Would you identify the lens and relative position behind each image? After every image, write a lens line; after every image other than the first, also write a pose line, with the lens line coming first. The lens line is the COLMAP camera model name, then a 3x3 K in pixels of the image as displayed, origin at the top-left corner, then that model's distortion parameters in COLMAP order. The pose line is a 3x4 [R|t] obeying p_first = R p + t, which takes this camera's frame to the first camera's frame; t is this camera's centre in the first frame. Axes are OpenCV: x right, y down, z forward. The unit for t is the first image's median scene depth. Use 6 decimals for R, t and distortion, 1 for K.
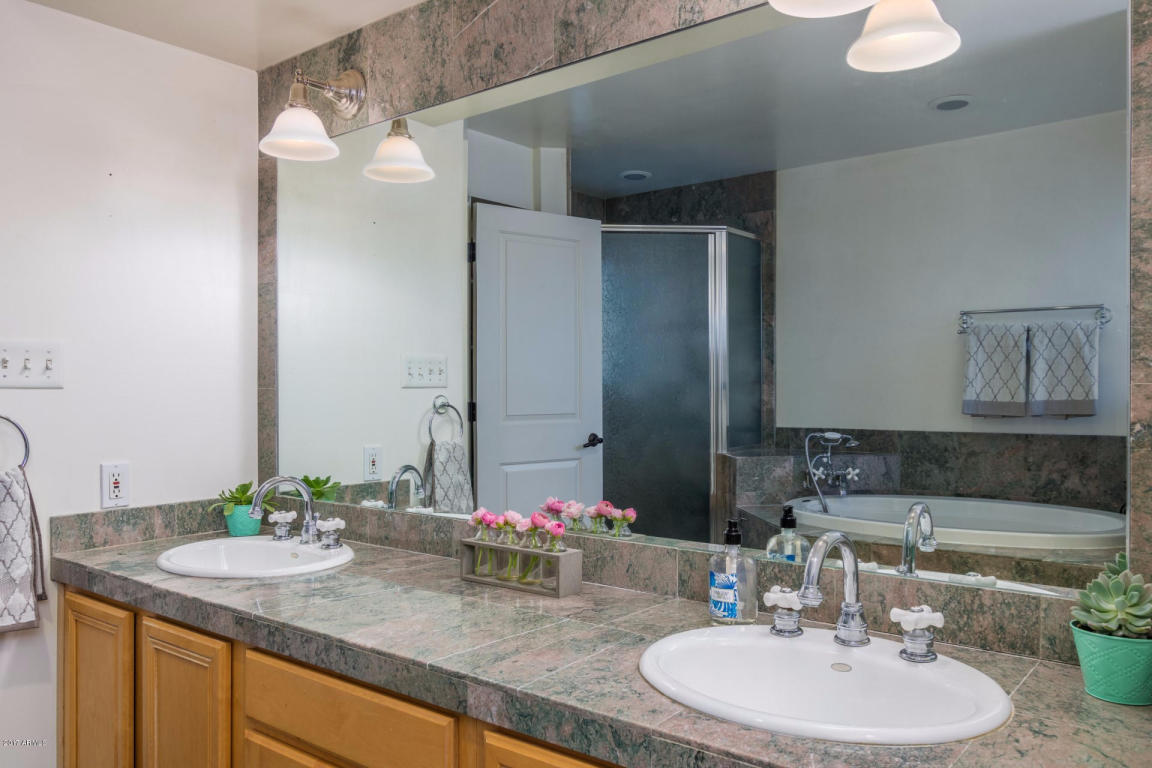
lens RADIAL K [[880.6, 0, 574.8], [0, 880.6, 386.6], [0, 0, 1]] dist [-0.004916, -0.003099]
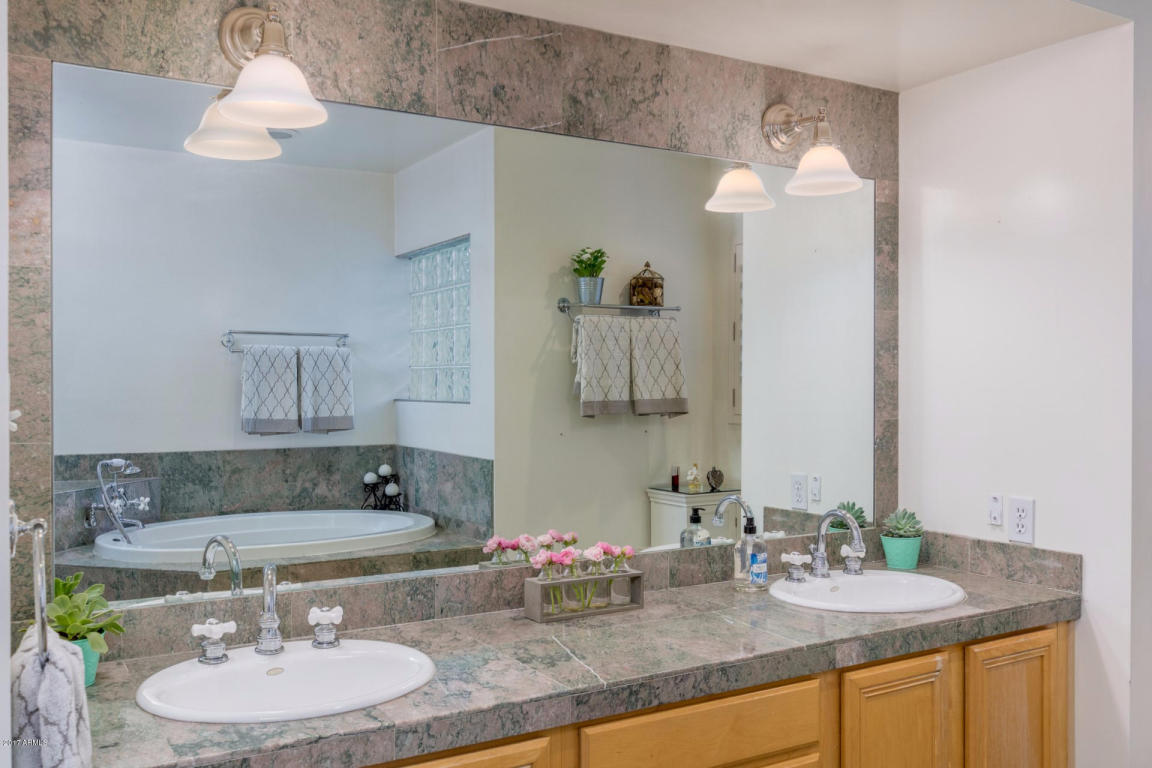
lens RADIAL K [[1000.3, 0, 574.6], [0, 1000.3, 384.9], [0, 0, 1]] dist [-0.022047, 0.002086]
pose [[0.337867, 0.003208, 0.941189, -0.540592], [-0.003050, 0.999993, -0.002314, -0.023179], [-0.941189, -0.002089, 0.337874, 0.261502]]
